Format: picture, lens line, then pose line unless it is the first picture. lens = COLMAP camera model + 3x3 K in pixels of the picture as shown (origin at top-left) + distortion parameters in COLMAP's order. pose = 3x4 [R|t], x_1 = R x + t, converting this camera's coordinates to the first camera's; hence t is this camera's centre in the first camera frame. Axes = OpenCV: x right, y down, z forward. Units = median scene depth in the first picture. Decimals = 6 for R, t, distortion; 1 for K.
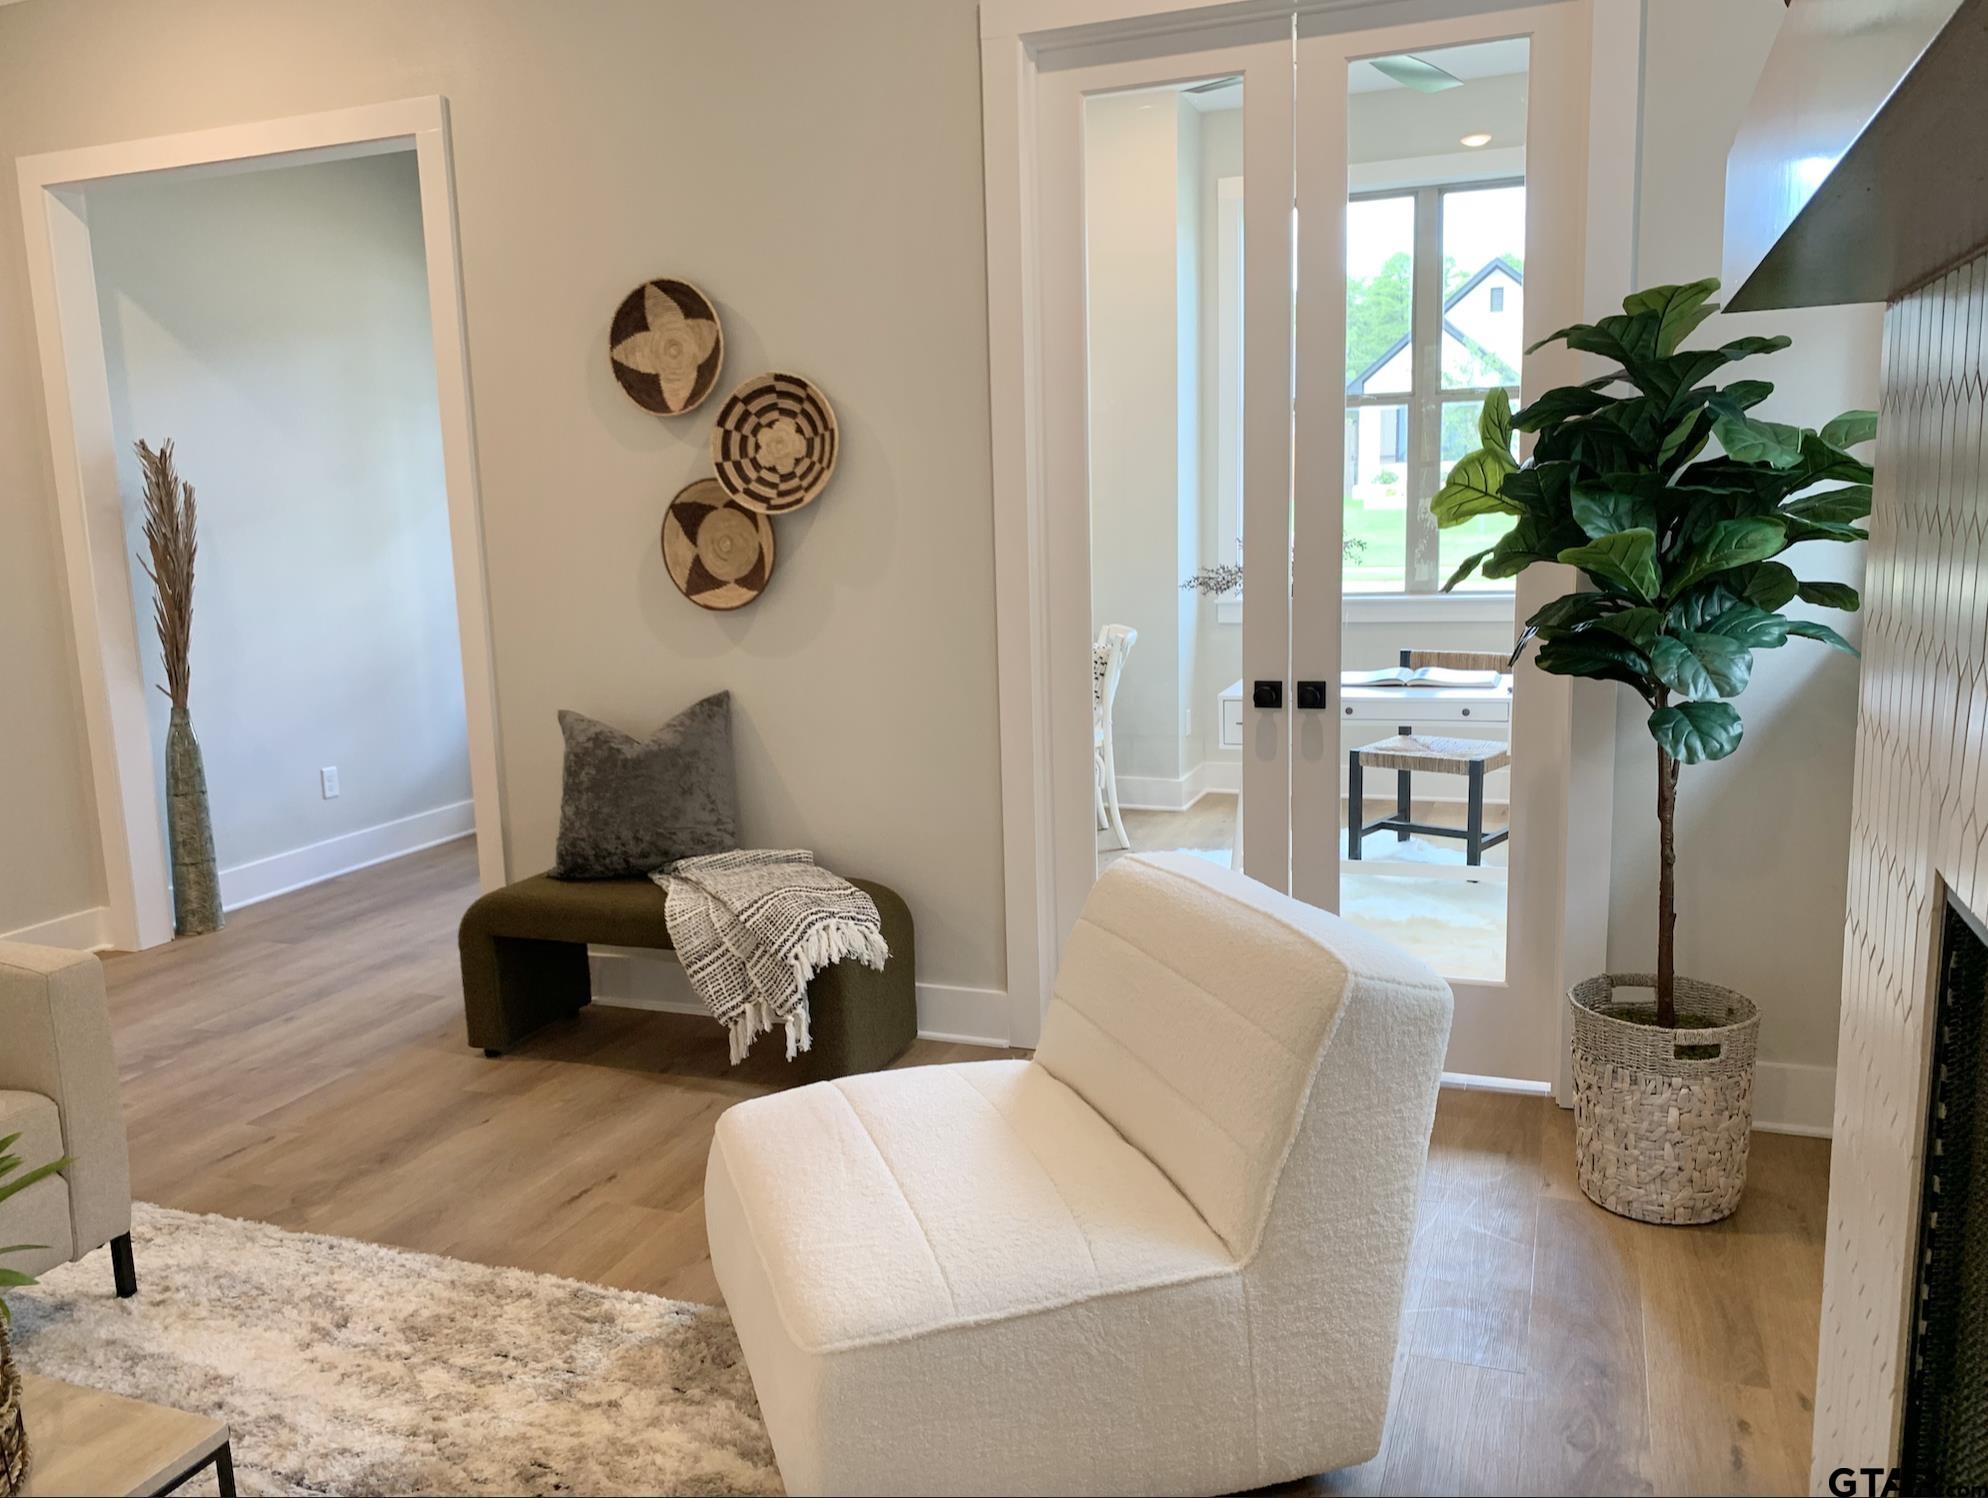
lens RADIAL K [[1520.1, 0, 983.9], [0, 1520.1, 759.5], [0, 0, 1]] dist [0.077990, -0.103445]
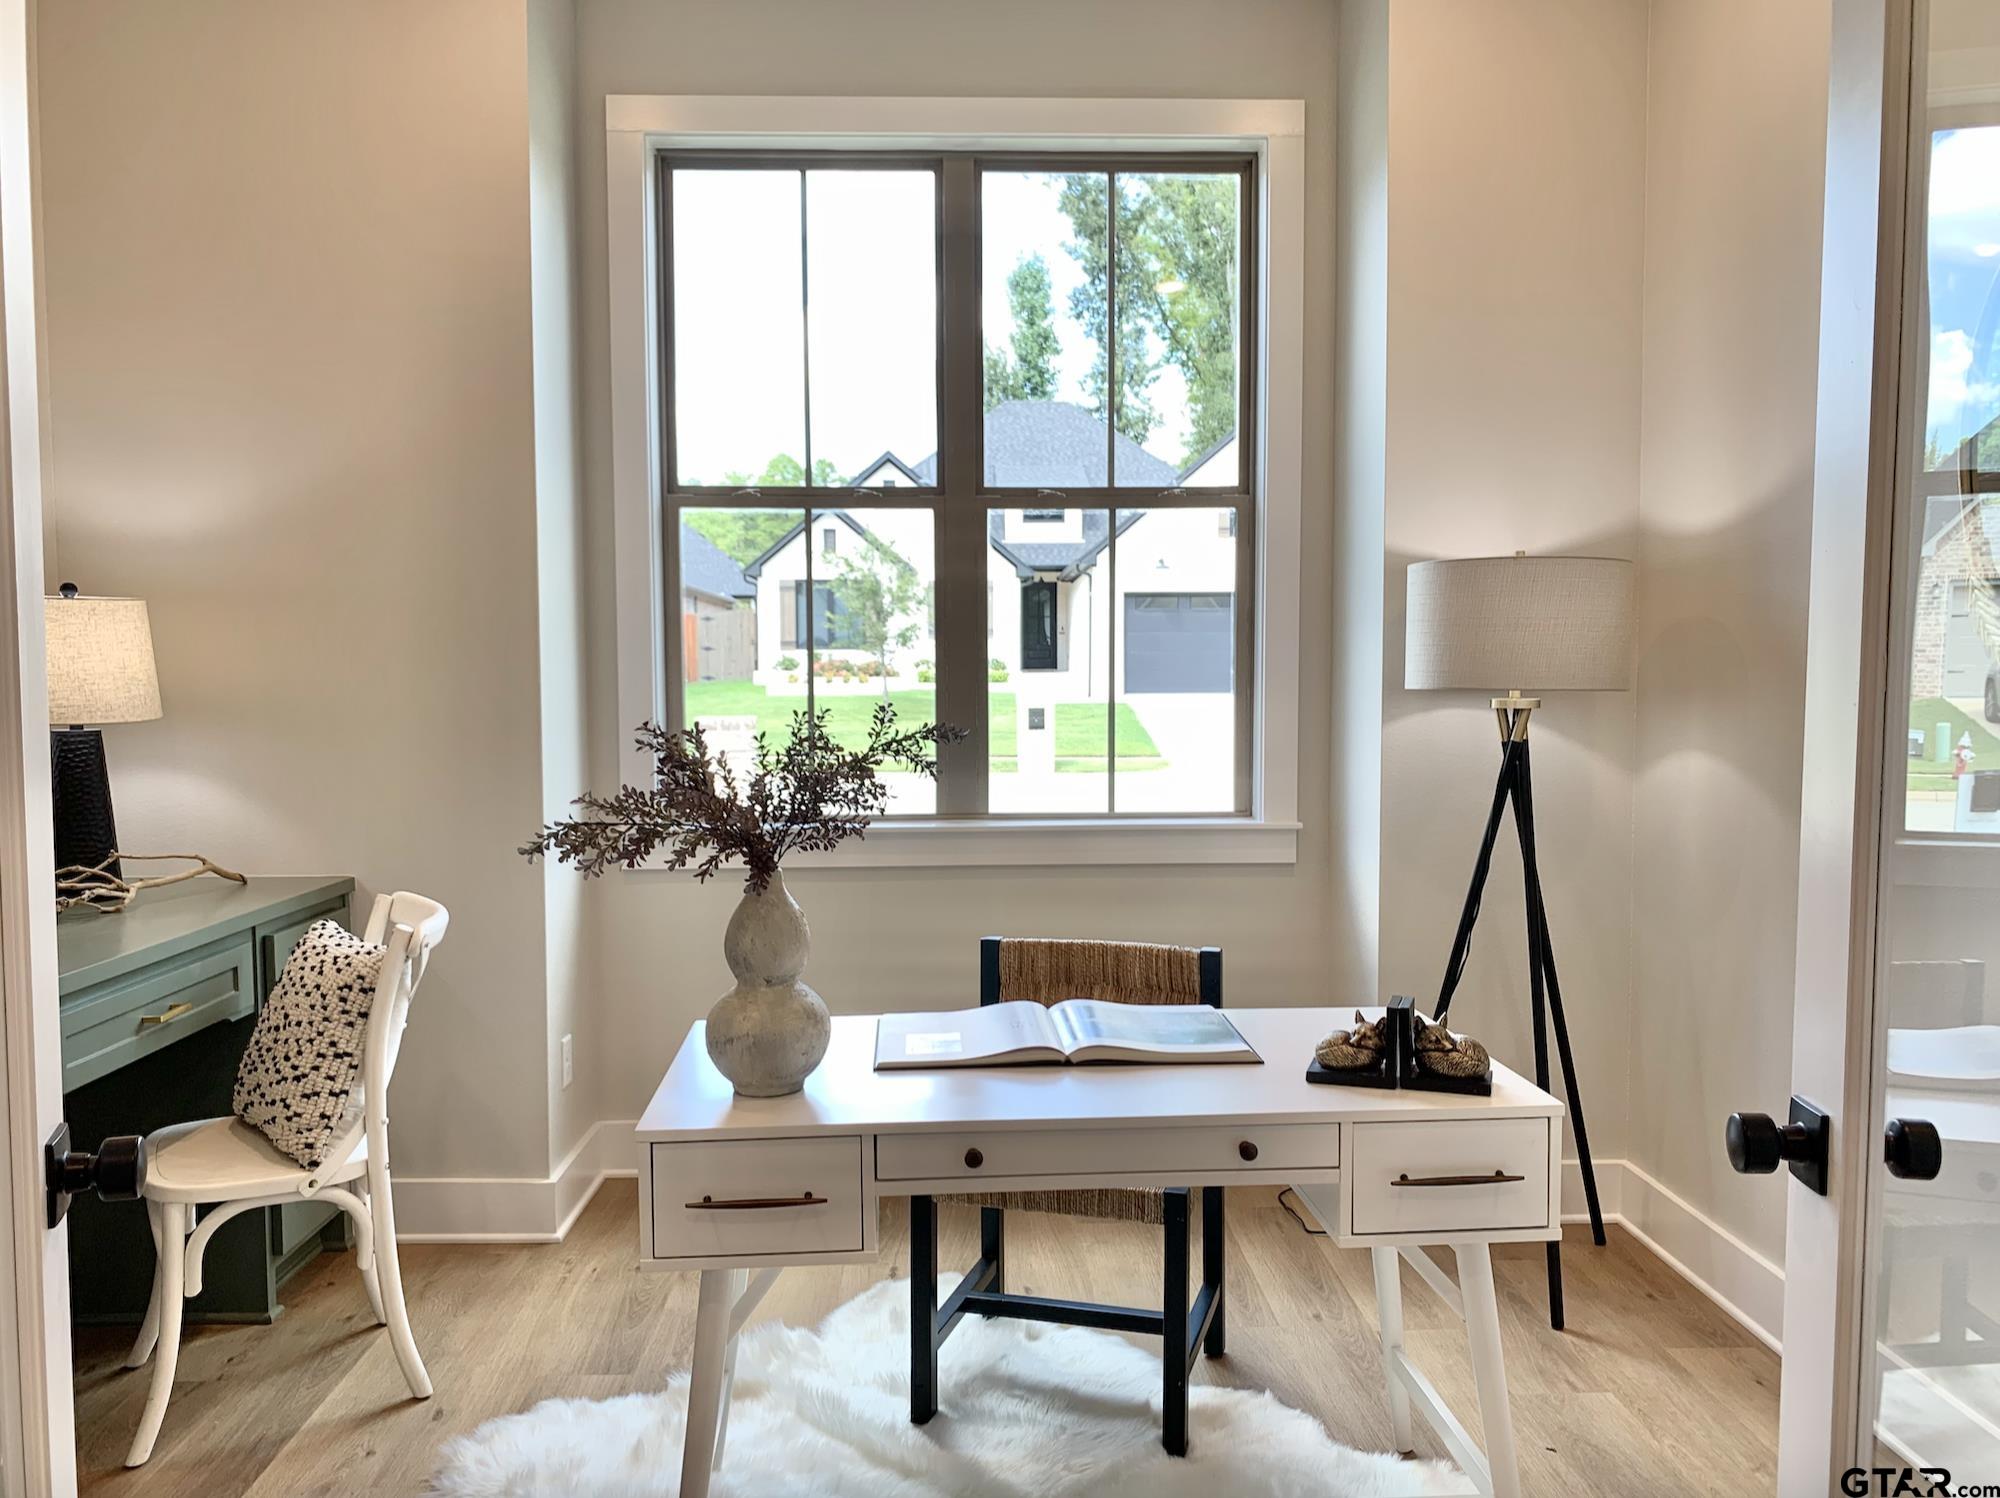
lens RADIAL K [[1529.3, 0, 989.9], [0, 1529.3, 759.6], [0, 0, 1]] dist [0.077990, -0.103445]
pose [[0.922910, 0.004824, 0.384986, 0.109374], [0.041861, 0.992737, -0.112791, -0.107814], [-0.382733, 0.120212, 0.916005, 0.765261]]
